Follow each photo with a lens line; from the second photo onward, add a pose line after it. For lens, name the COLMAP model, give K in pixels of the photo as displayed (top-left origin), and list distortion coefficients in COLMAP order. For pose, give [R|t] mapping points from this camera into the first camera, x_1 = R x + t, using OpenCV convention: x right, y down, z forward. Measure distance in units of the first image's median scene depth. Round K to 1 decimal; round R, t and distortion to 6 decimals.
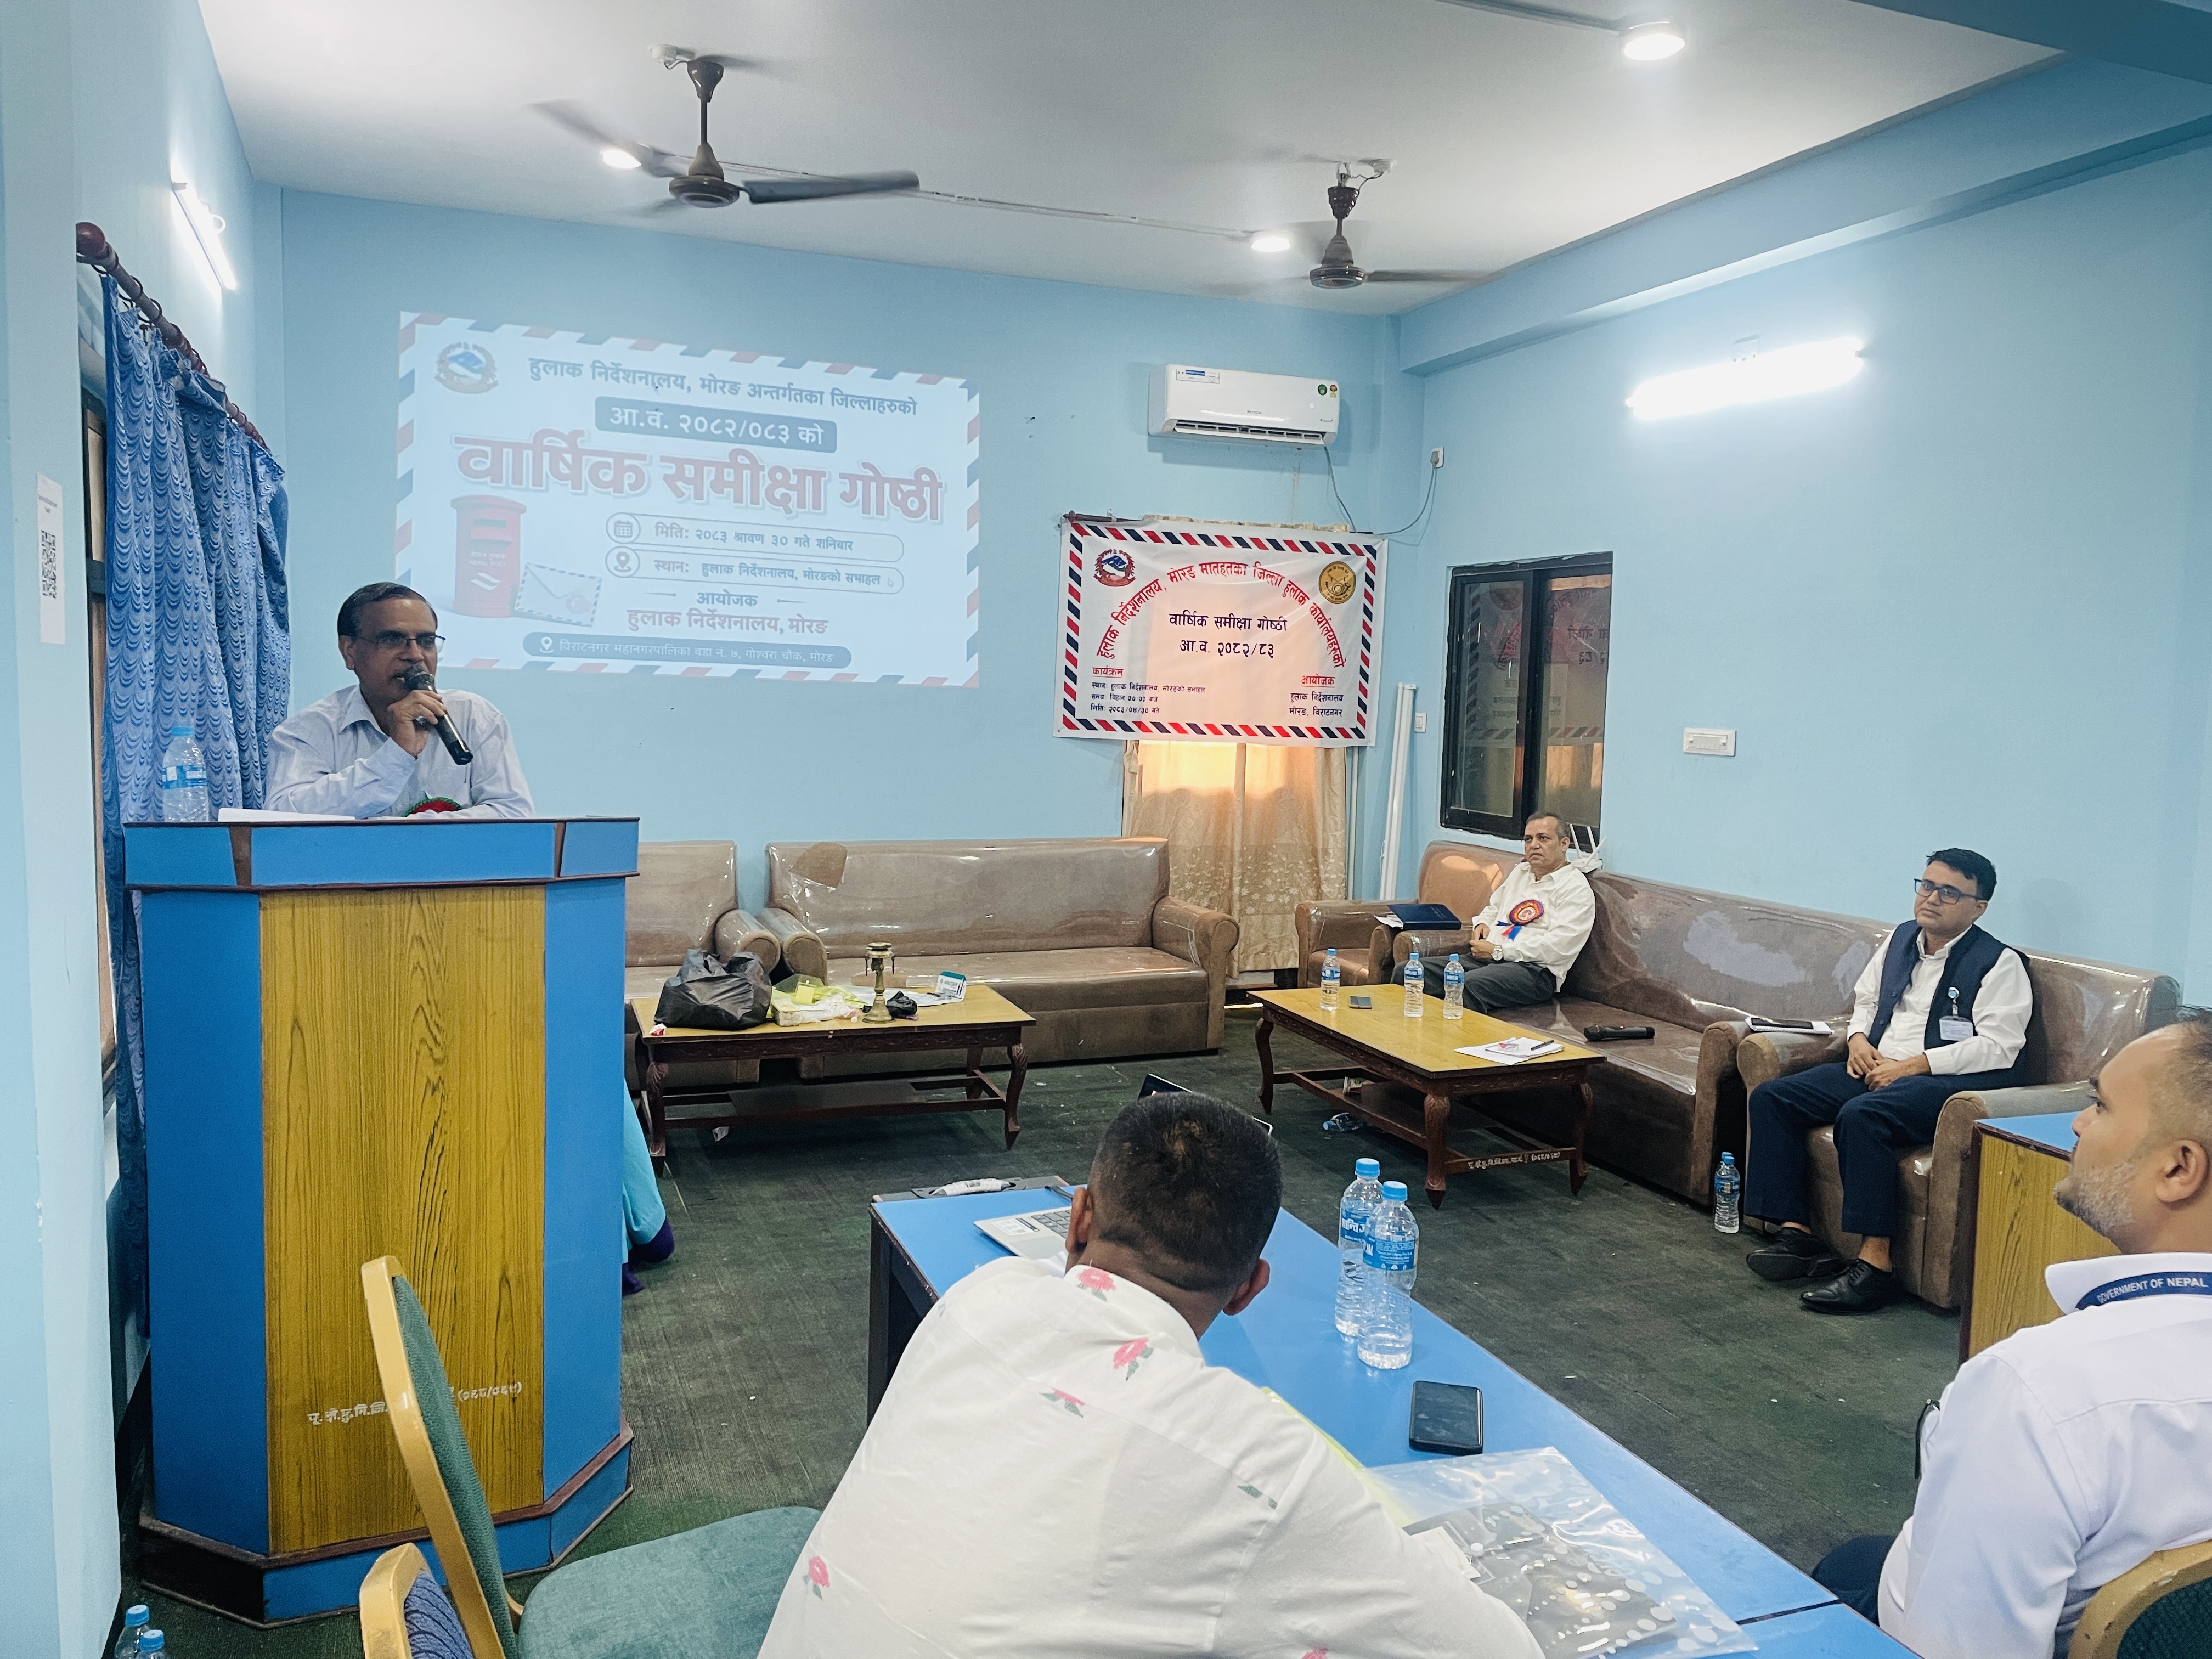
lens RADIAL K [[1662.4, 0, 1120.3], [0, 1662.4, 818.9], [0, 0, 1]] dist [0.100123, -0.136141]
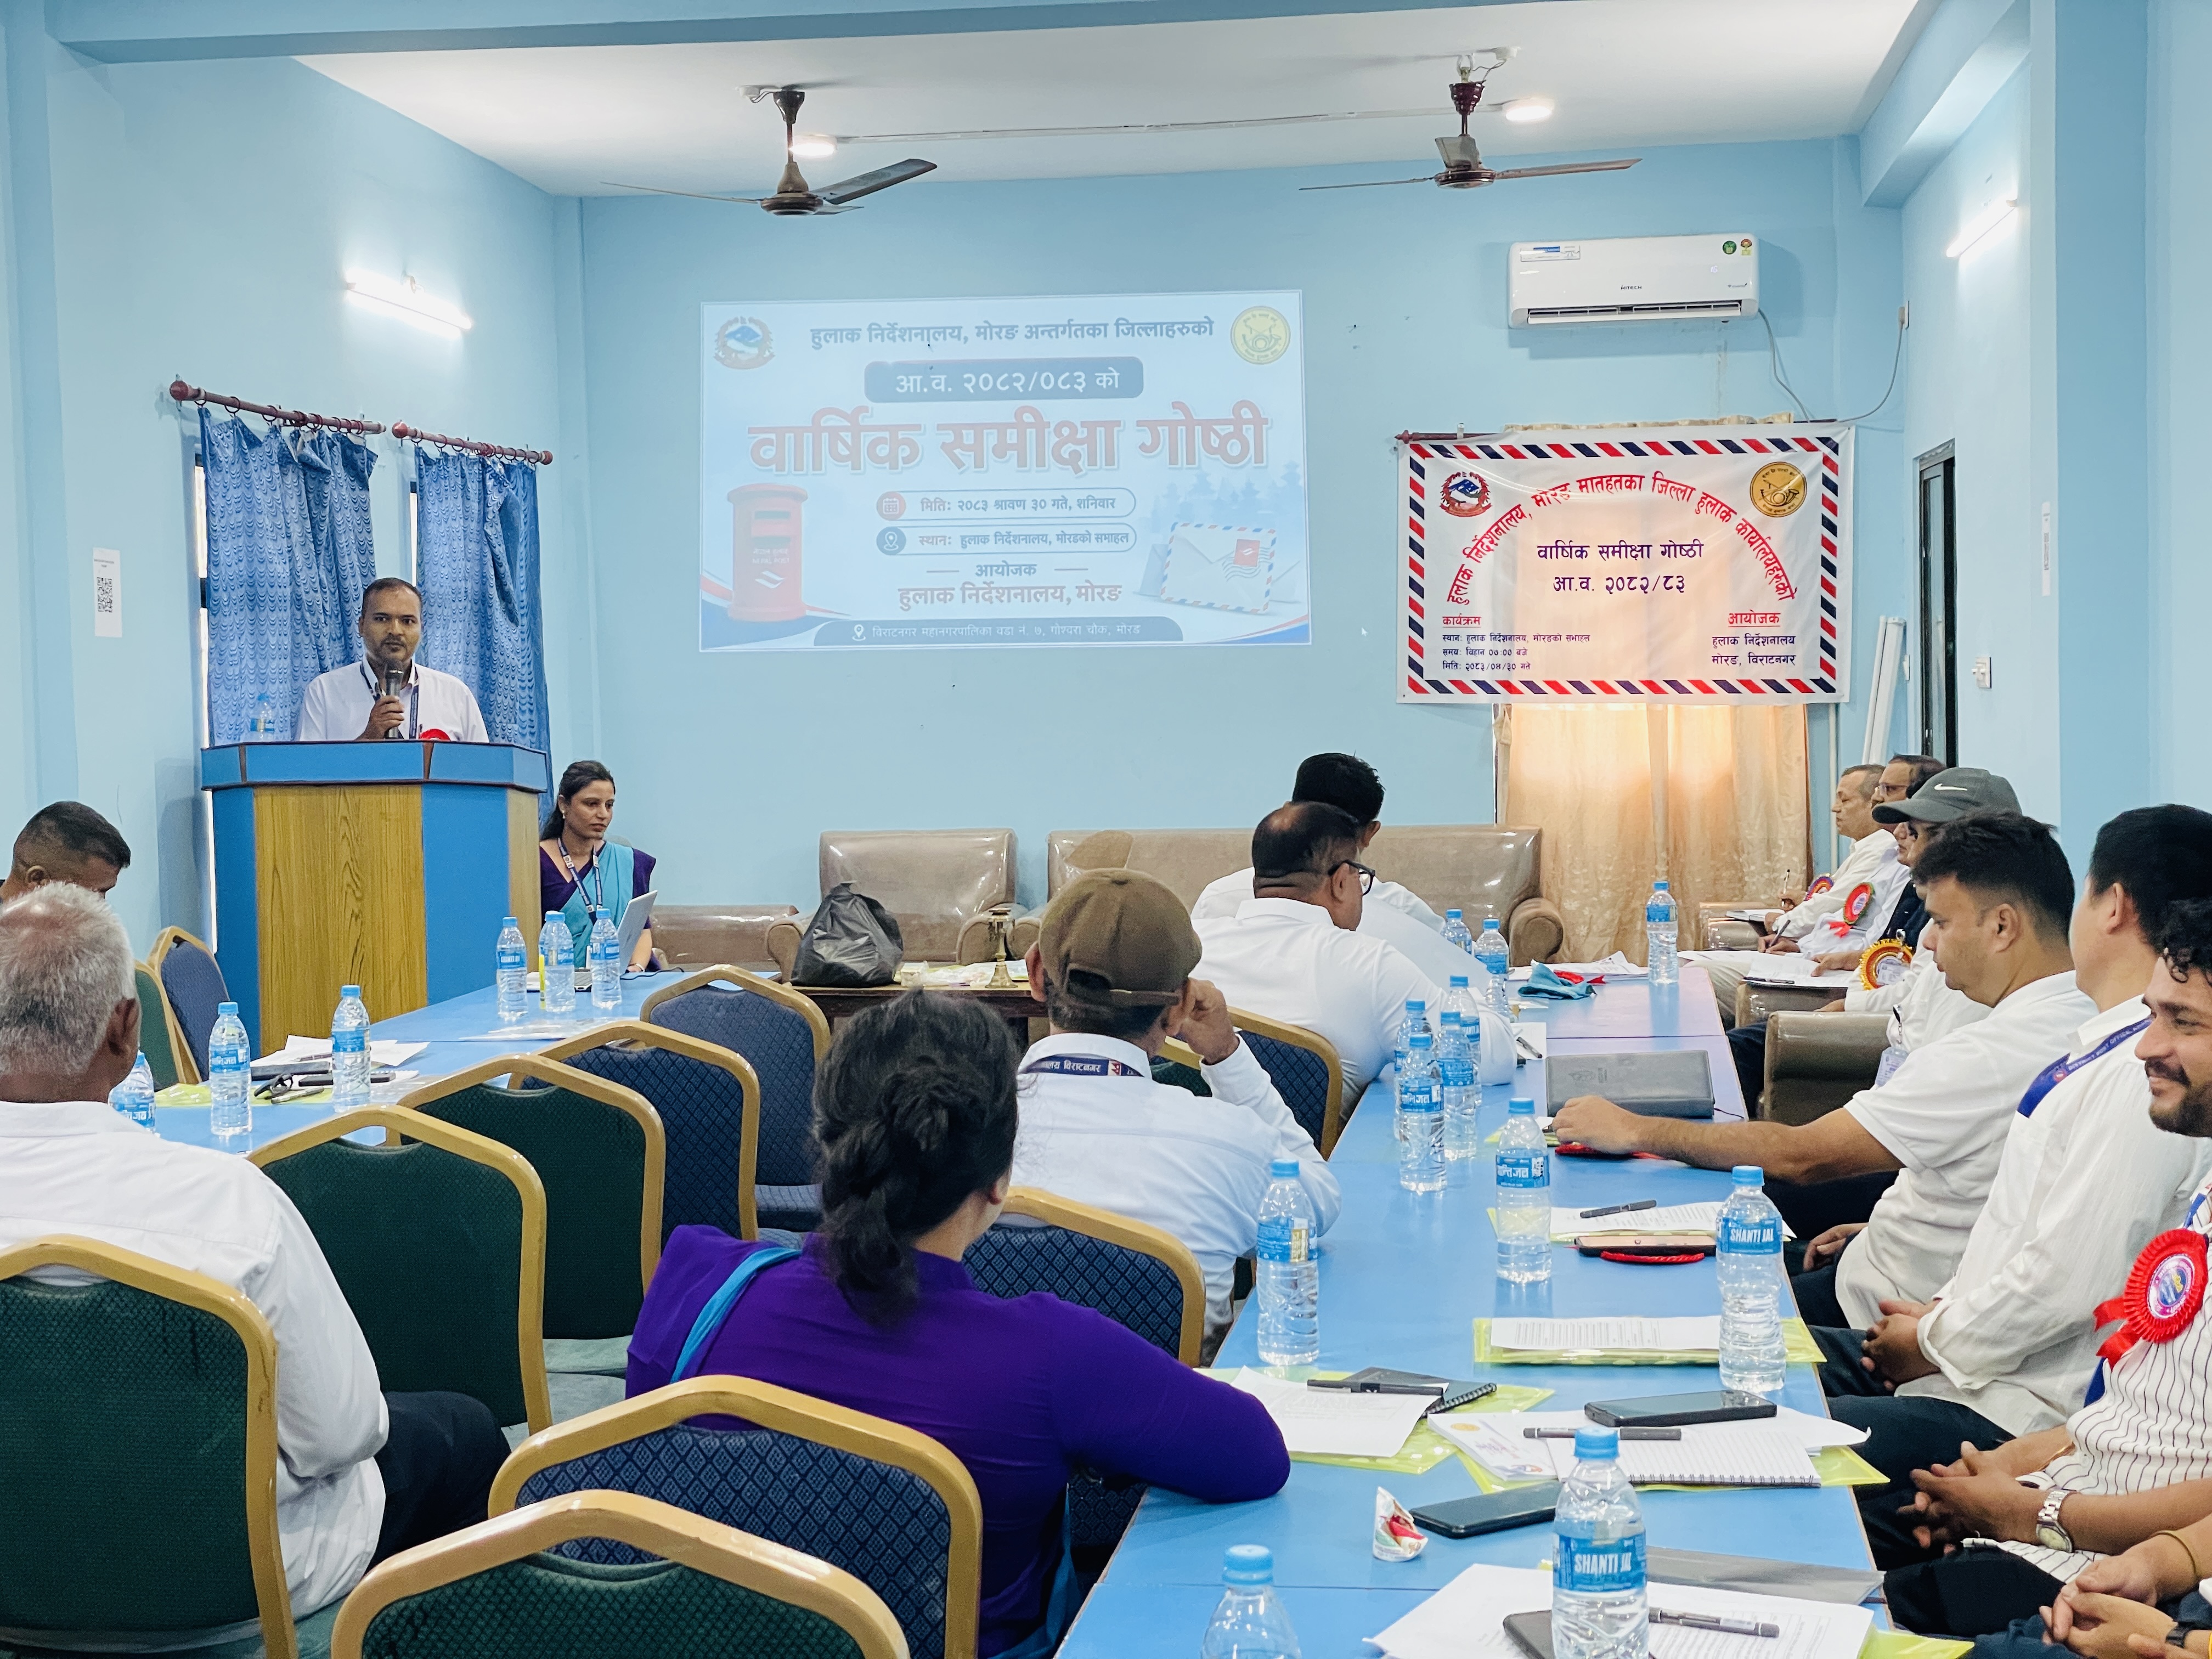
lens RADIAL K [[3307.4, 0, 1089.0], [0, 3307.4, 793.3], [0, 0, 1]] dist [0.118814, 0.000000]
pose [[0.870000, -0.023639, -0.492484, 0.632633], [0.000178, 0.998865, -0.047629, 0.073043], [0.493051, 0.041350, 0.869017, -0.495486]]
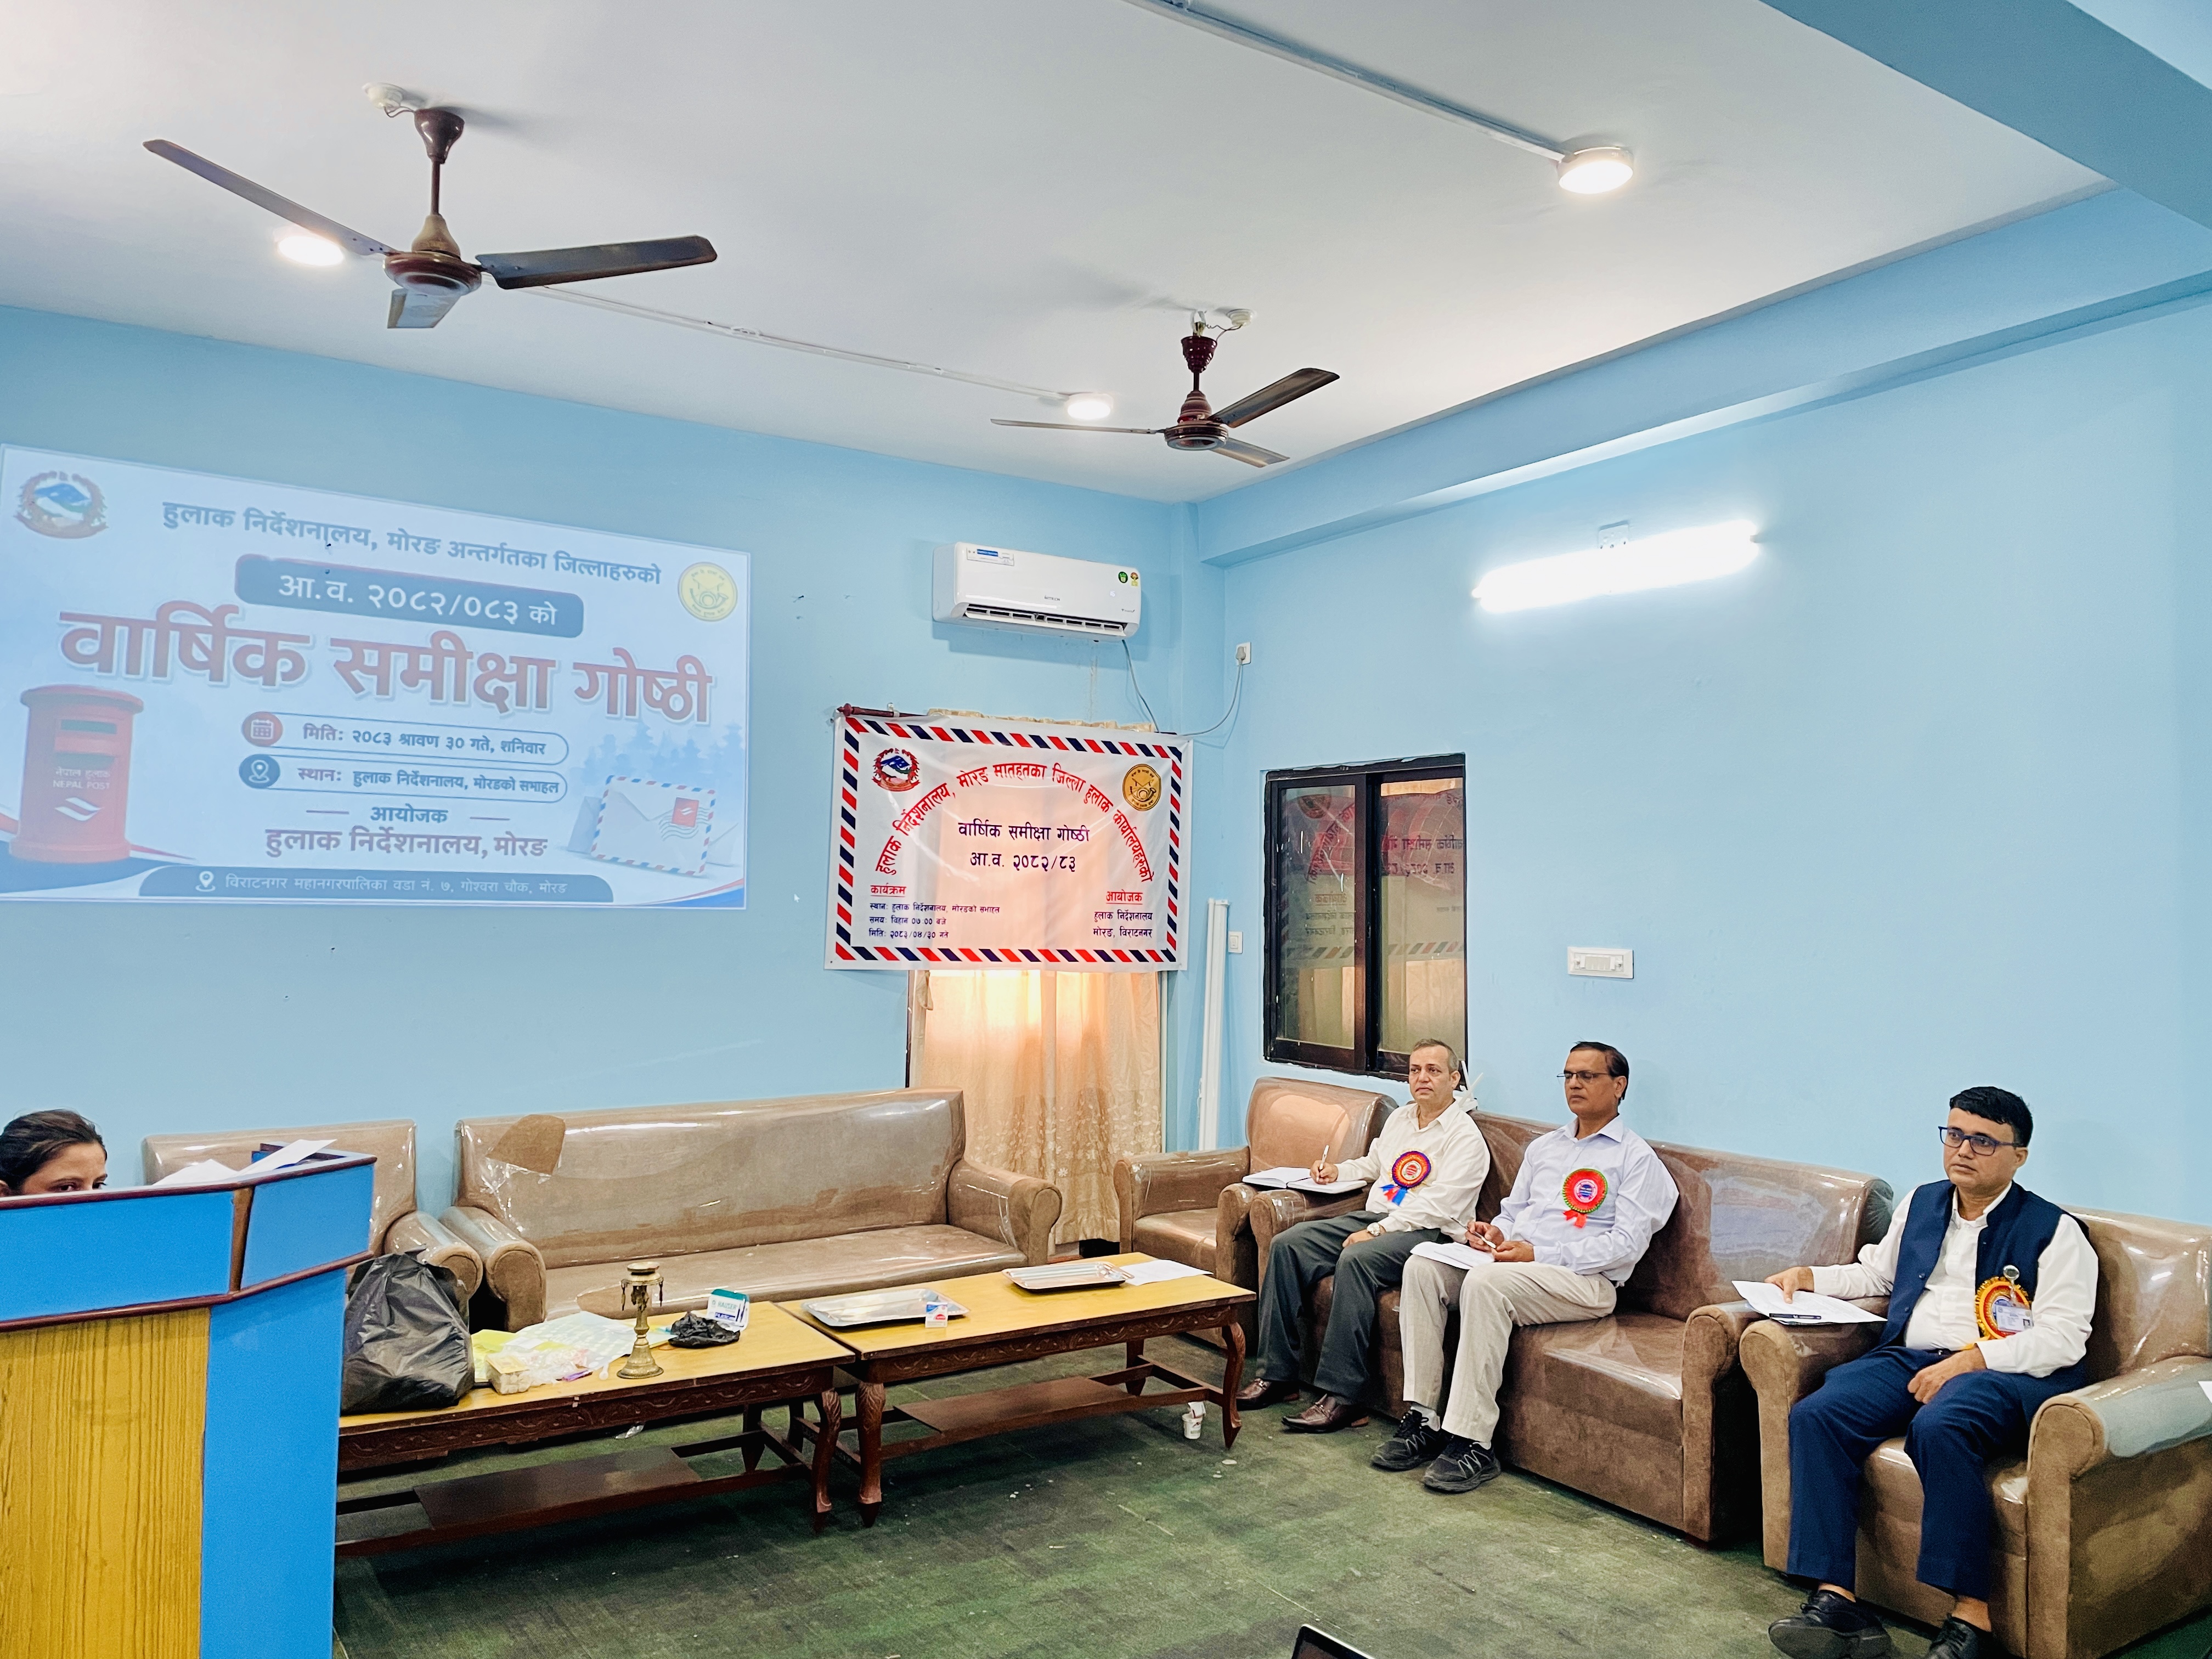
lens RADIAL K [[1662.4, 0, 1129.7], [0, 1662.4, 803.4], [0, 0, 1]] dist [0.100123, -0.136141]
pose [[0.978251, -0.003221, 0.207400, -0.063686], [0.031591, 0.990528, -0.133625, -0.015338], [-0.205006, 0.137271, 0.969087, 0.149130]]
